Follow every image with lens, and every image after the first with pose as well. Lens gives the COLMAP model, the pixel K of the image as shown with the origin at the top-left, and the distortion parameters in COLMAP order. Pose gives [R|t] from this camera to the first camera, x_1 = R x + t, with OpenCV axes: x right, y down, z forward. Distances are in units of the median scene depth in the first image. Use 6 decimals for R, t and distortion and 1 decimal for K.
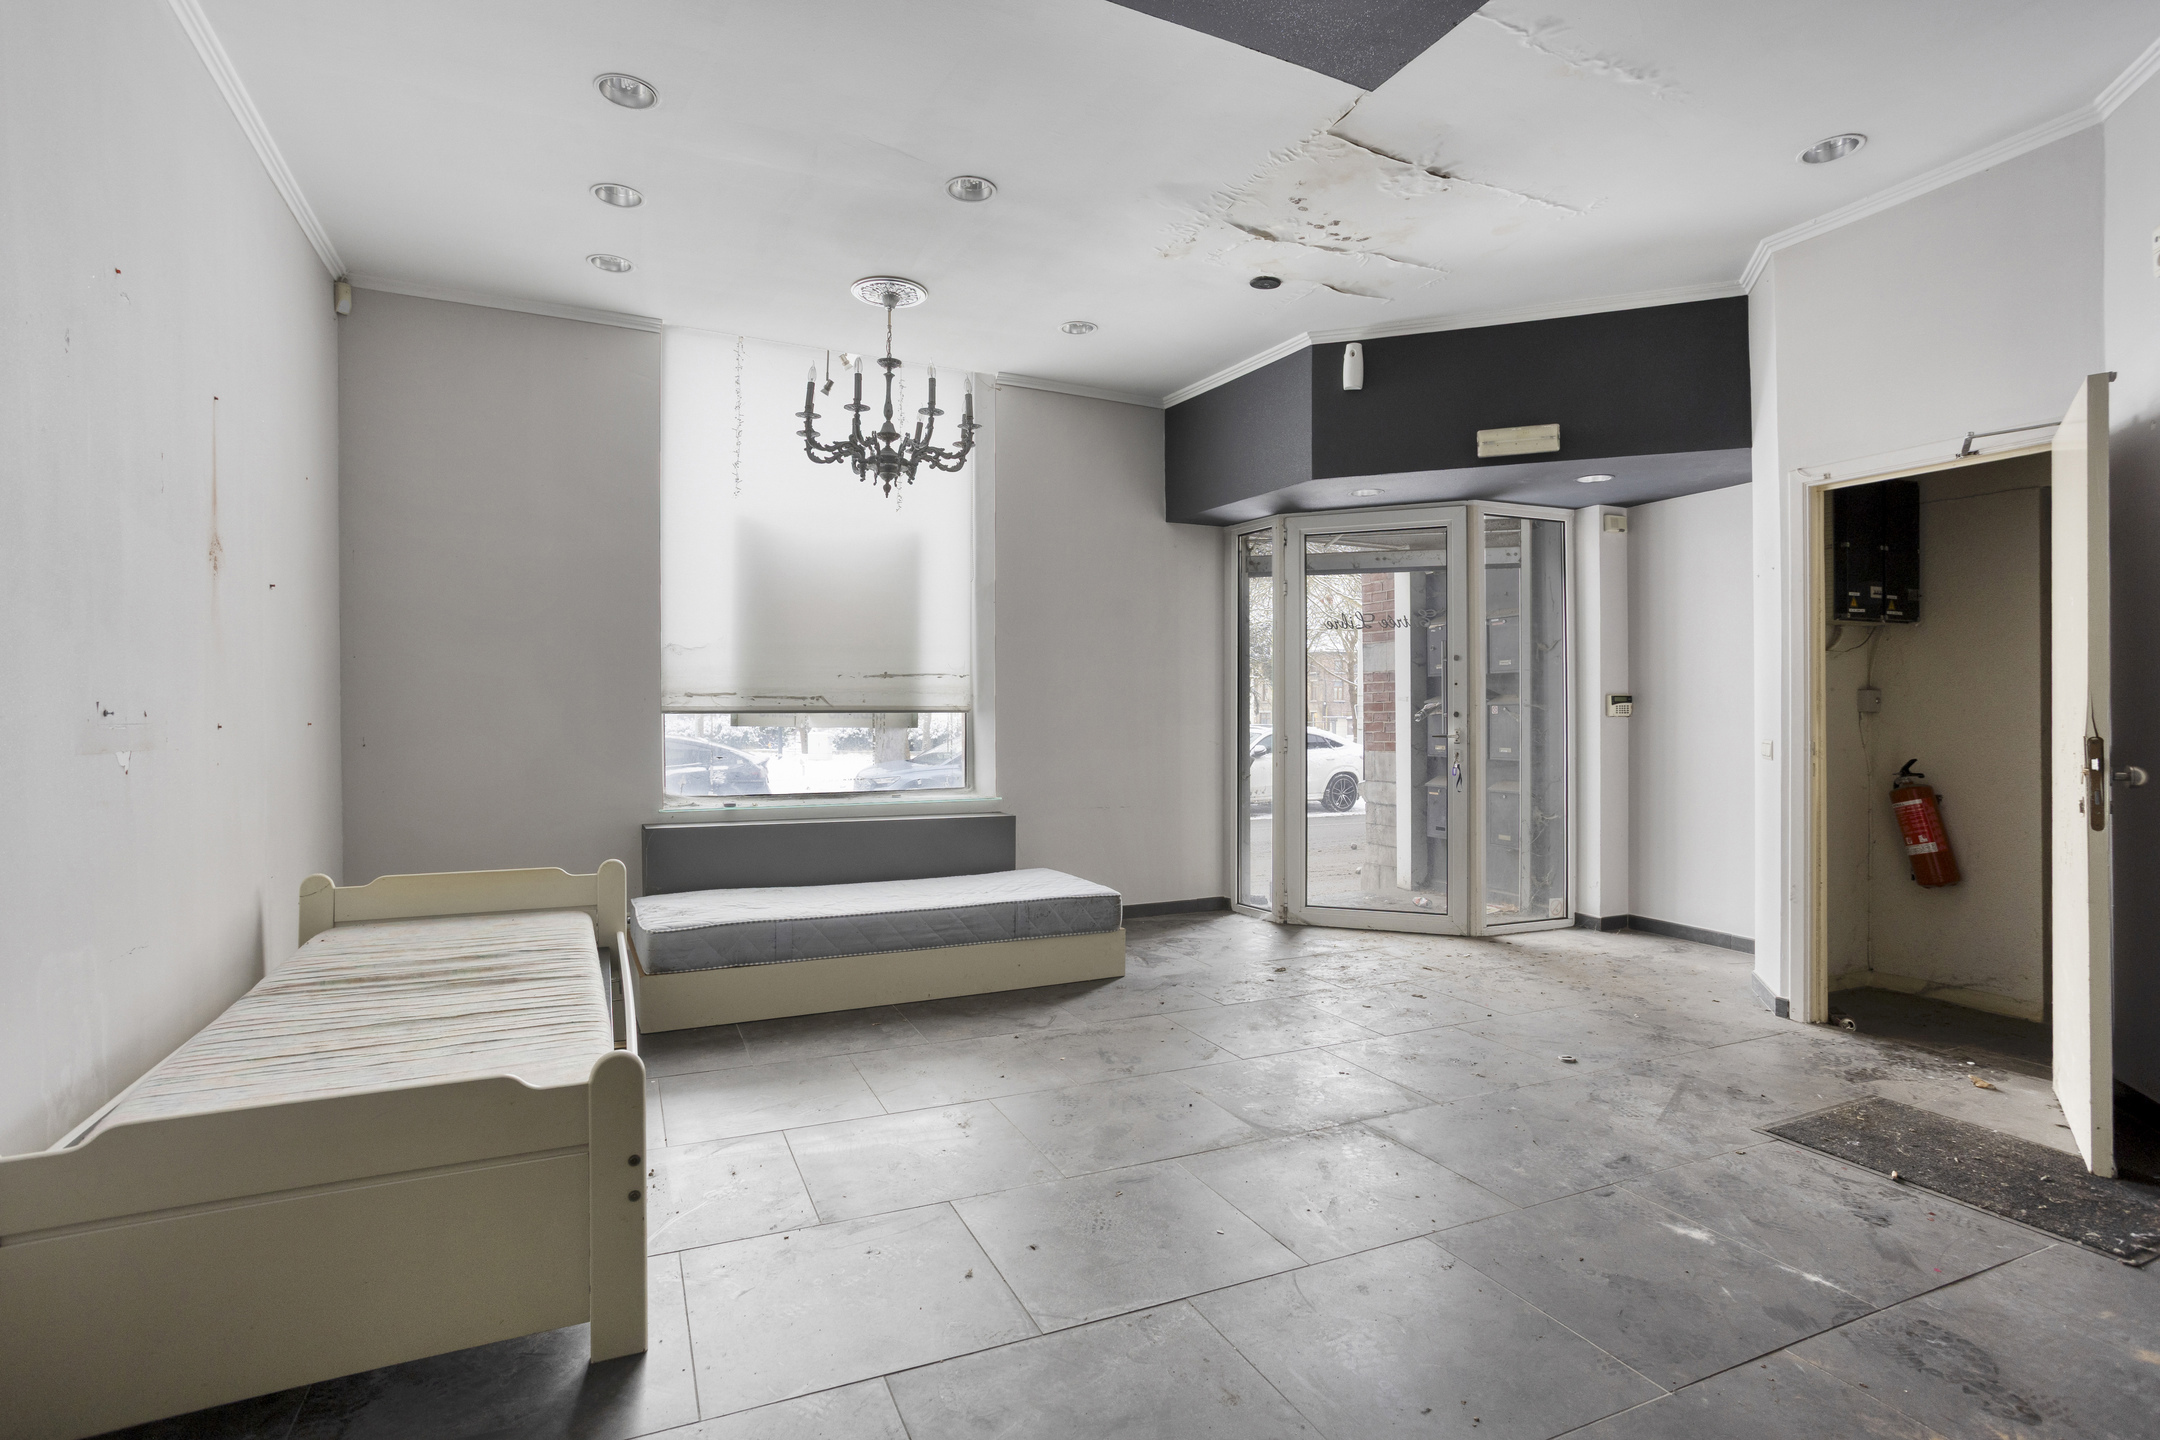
lens RADIAL K [[1040.8, 0, 1082.3], [0, 1040.8, 712.6], [0, 0, 1]] dist [-0.049745, 0.012163]
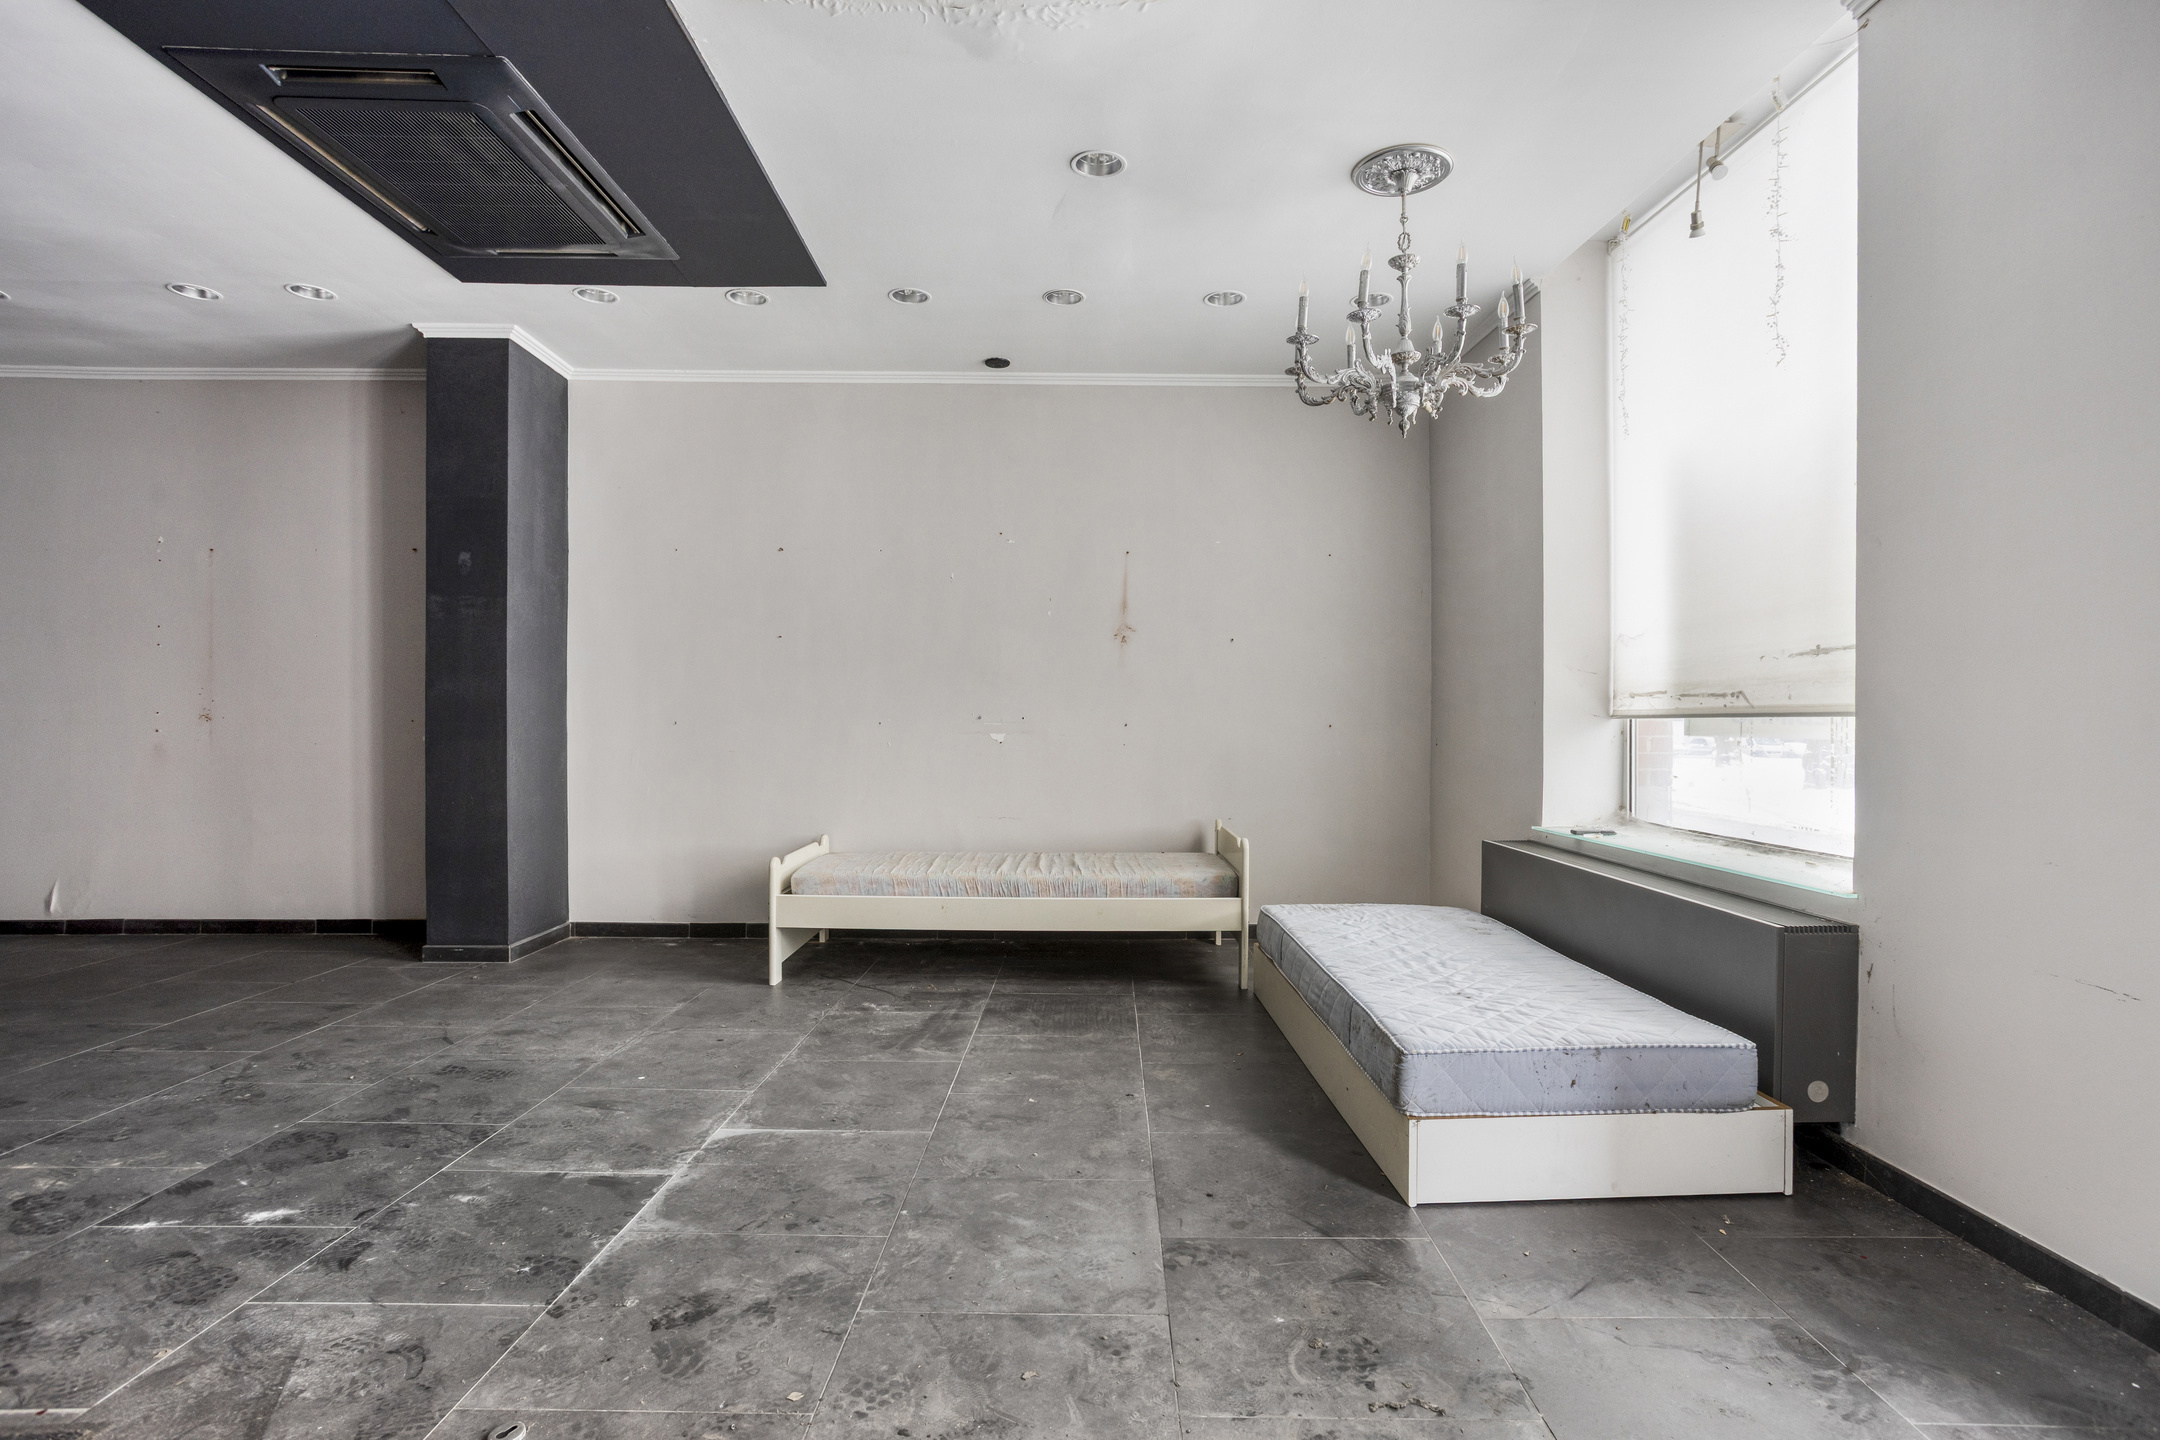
lens RADIAL K [[1040.8, 0, 1090.8], [0, 1040.8, 724.1], [0, 0, 1]] dist [-0.049745, 0.012163]
pose [[-0.408748, -0.003140, -0.912642, 0.950330], [-0.005804, 0.999983, -0.000842, 0.014880], [0.912629, 0.004953, -0.408759, 1.734780]]
